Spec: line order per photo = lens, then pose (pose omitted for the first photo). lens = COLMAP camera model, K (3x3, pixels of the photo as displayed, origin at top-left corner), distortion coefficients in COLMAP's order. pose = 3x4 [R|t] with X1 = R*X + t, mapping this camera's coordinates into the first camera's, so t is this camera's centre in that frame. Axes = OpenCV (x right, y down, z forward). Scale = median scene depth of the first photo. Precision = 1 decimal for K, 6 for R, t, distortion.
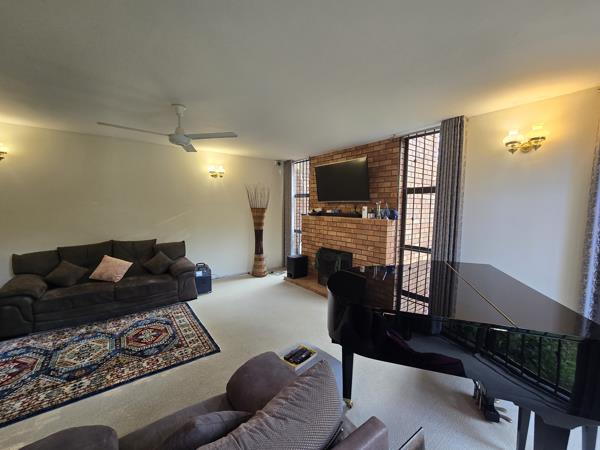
lens RADIAL K [[246.9, 0, 303.8], [0, 246.9, 226.8], [0, 0, 1]] dist [-0.001214, 0.001061]
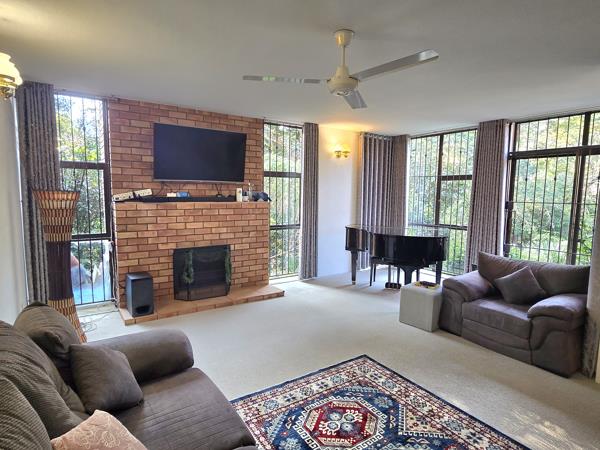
lens RADIAL K [[340.4, 0, 299.7], [0, 340.4, 227.6], [0, 0, 1]] dist [-0.006394, -0.001672]
pose [[0.054077, -0.107204, 0.992765, -1.033827], [0.072764, 0.992000, 0.103158, -0.057031], [-0.995882, 0.066660, 0.061445, 0.782059]]
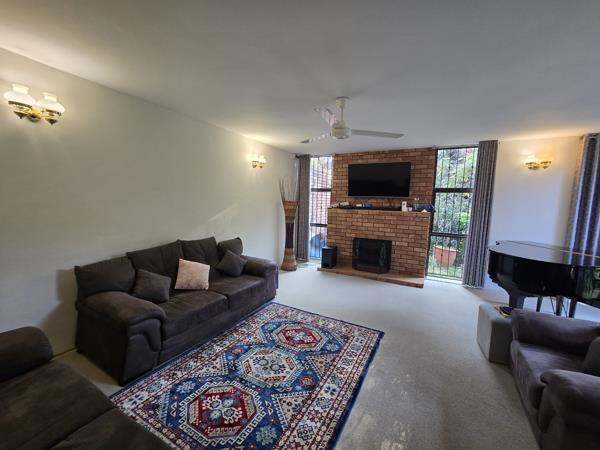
lens RADIAL K [[246.9, 0, 301.9], [0, 246.9, 226.4], [0, 0, 1]] dist [-0.001214, 0.001061]
pose [[0.911281, -0.028009, 0.410831, -0.770568], [0.016676, 0.999376, 0.031144, -0.008073], [-0.411447, -0.021530, 0.911179, 0.109680]]
